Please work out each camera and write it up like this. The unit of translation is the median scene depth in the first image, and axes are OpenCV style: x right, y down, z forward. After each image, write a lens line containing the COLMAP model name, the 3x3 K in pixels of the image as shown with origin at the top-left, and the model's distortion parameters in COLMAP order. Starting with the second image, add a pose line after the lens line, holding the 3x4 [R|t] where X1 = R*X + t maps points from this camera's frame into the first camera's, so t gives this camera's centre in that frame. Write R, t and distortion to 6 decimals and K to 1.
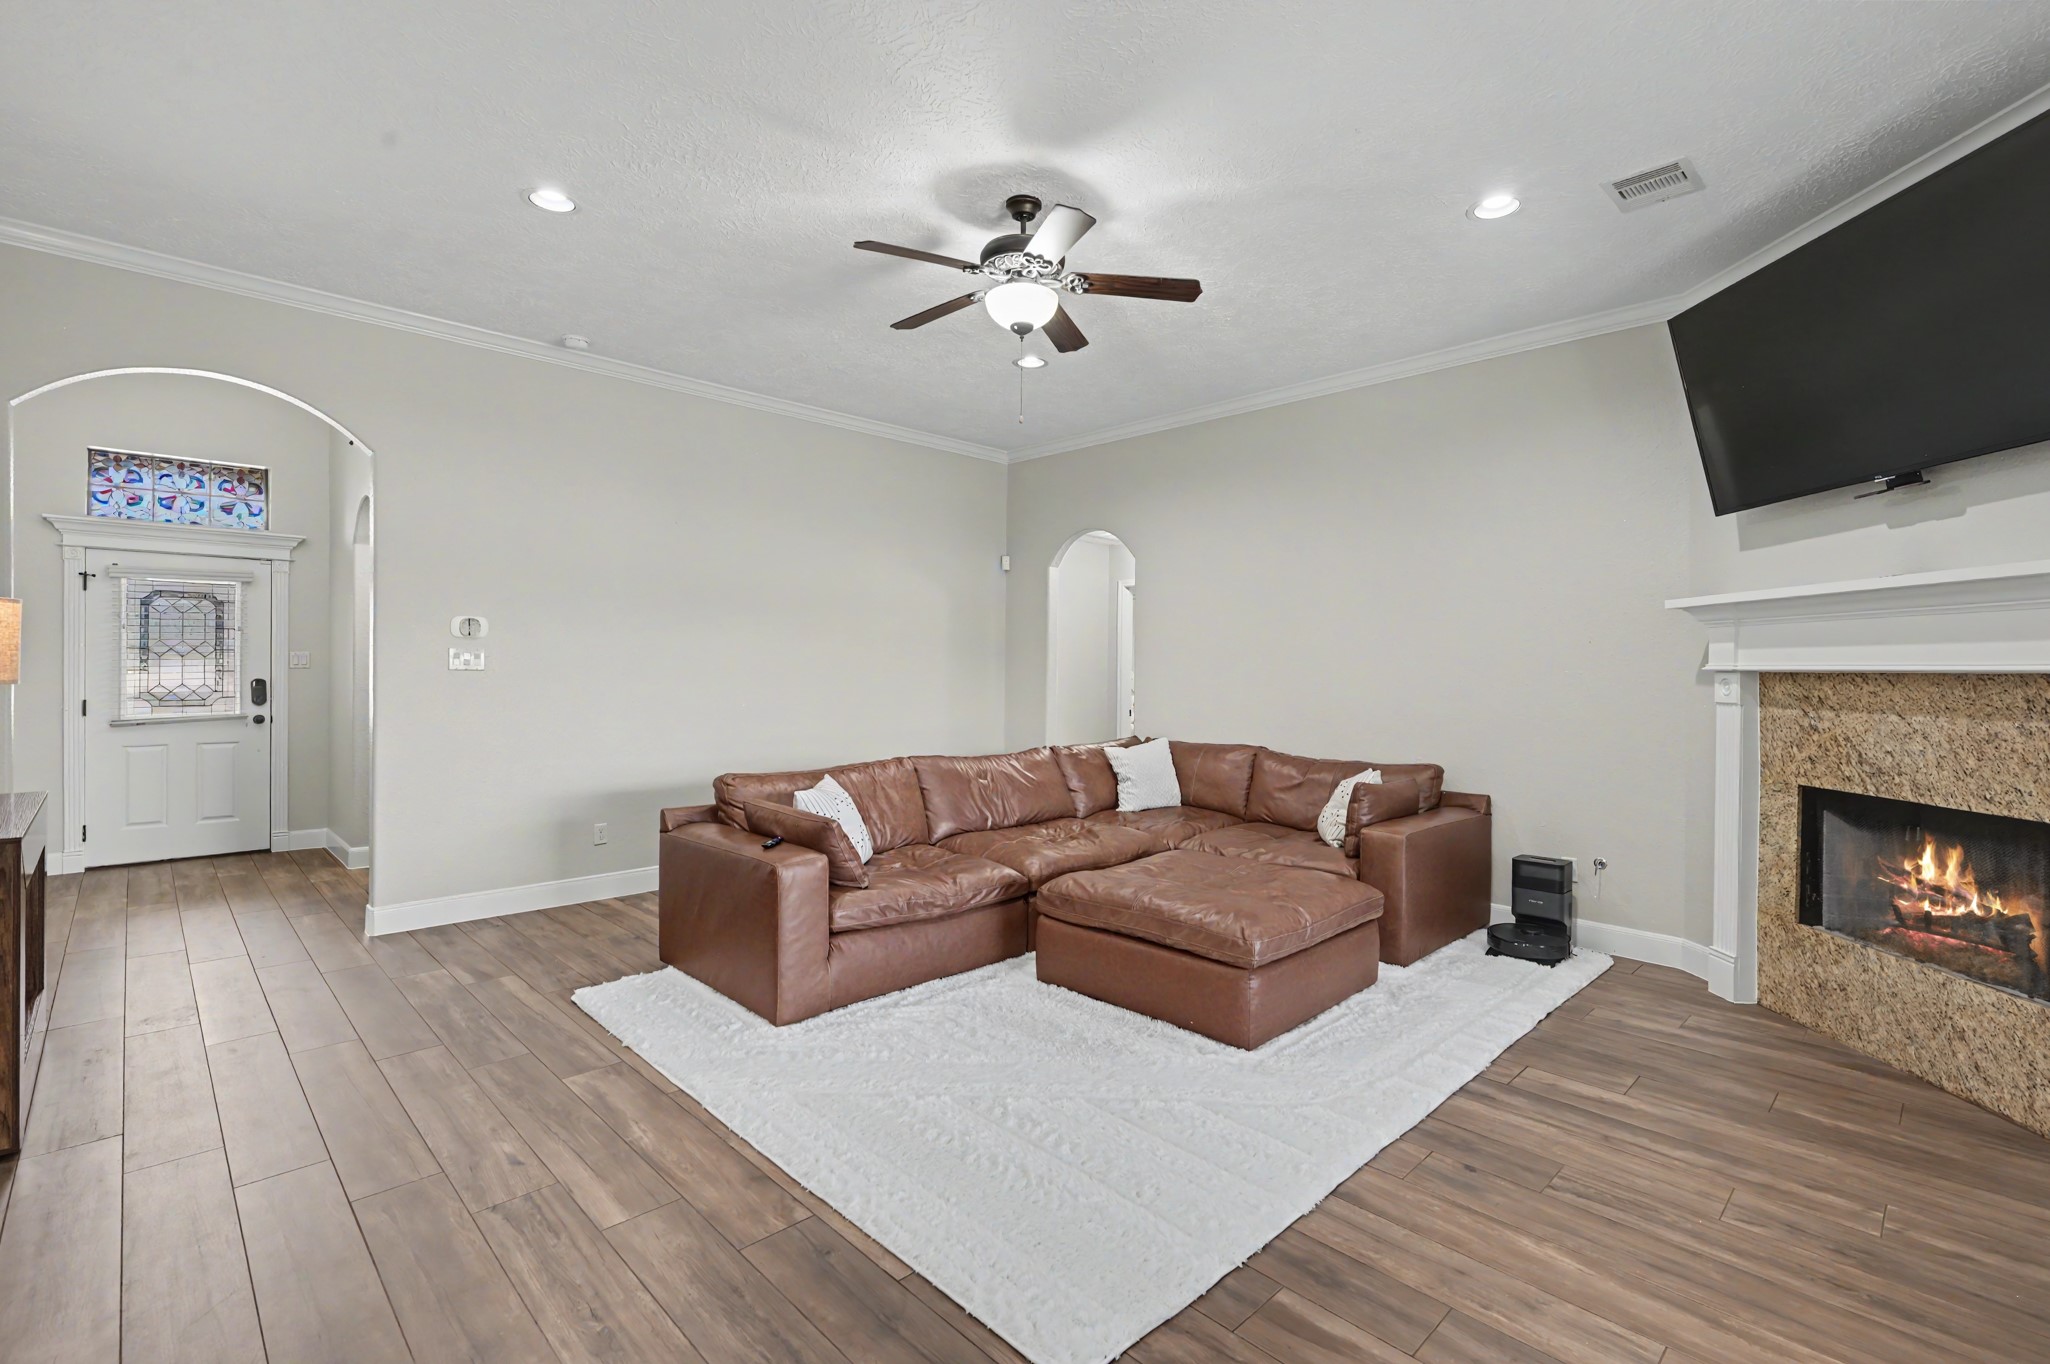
lens RADIAL K [[928.1, 0, 1030.3], [0, 928.1, 673.6], [0, 0, 1]] dist [-0.003295, 0.000356]
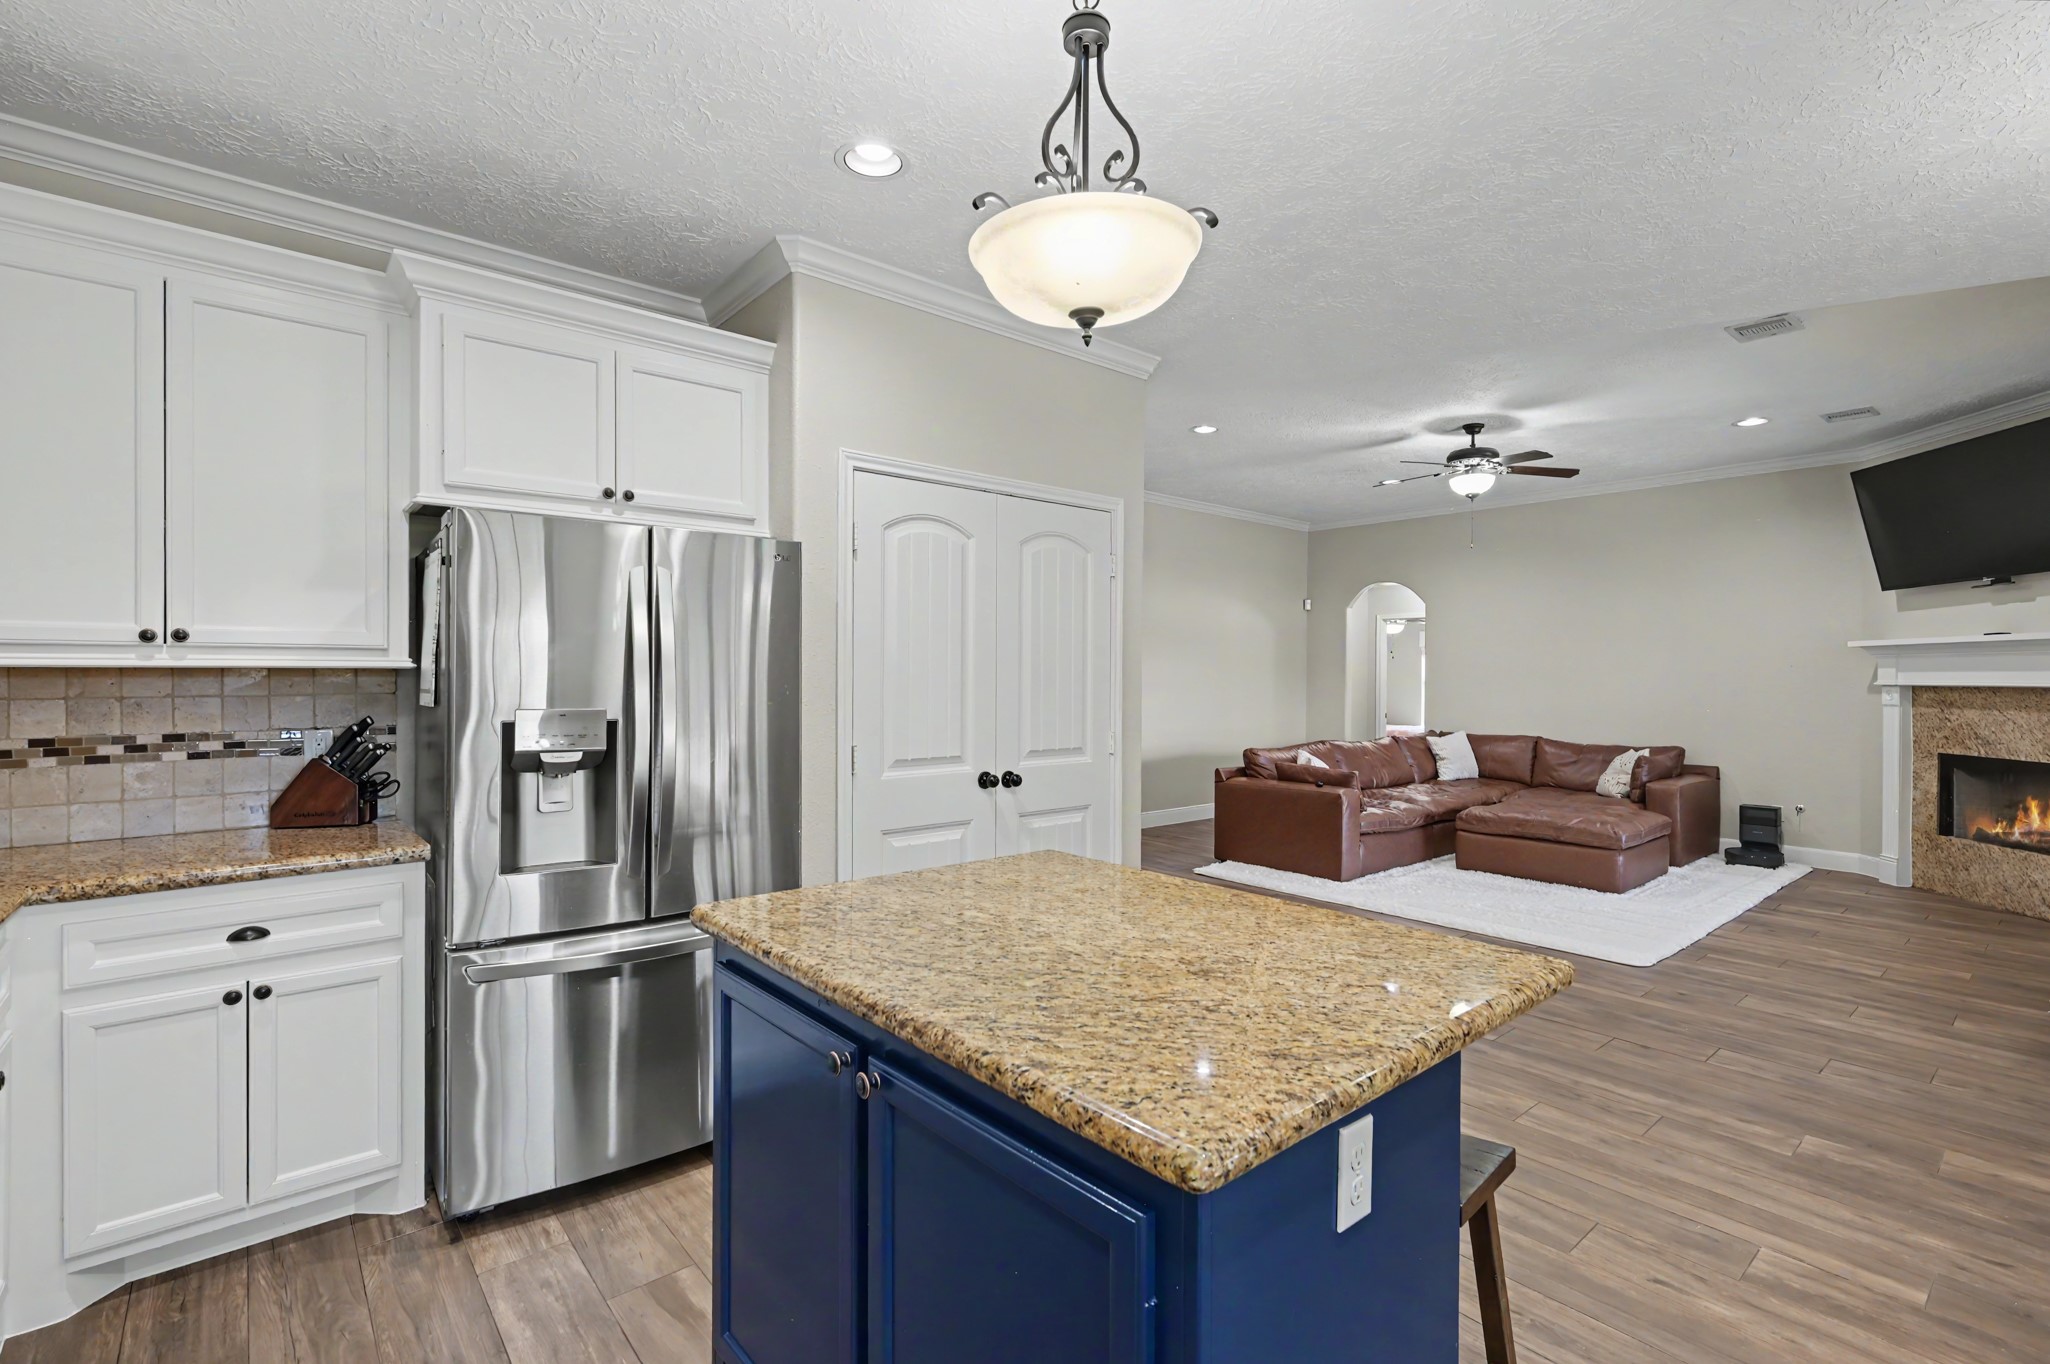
lens RADIAL K [[928.1, 0, 1026.6], [0, 928.1, 678.4], [0, 0, 1]] dist [-0.003295, 0.000356]
pose [[0.996902, -0.003081, -0.078598, -0.582168], [0.002797, 0.999989, -0.003716, -0.012238], [0.078609, 0.003485, 0.996899, -0.682096]]
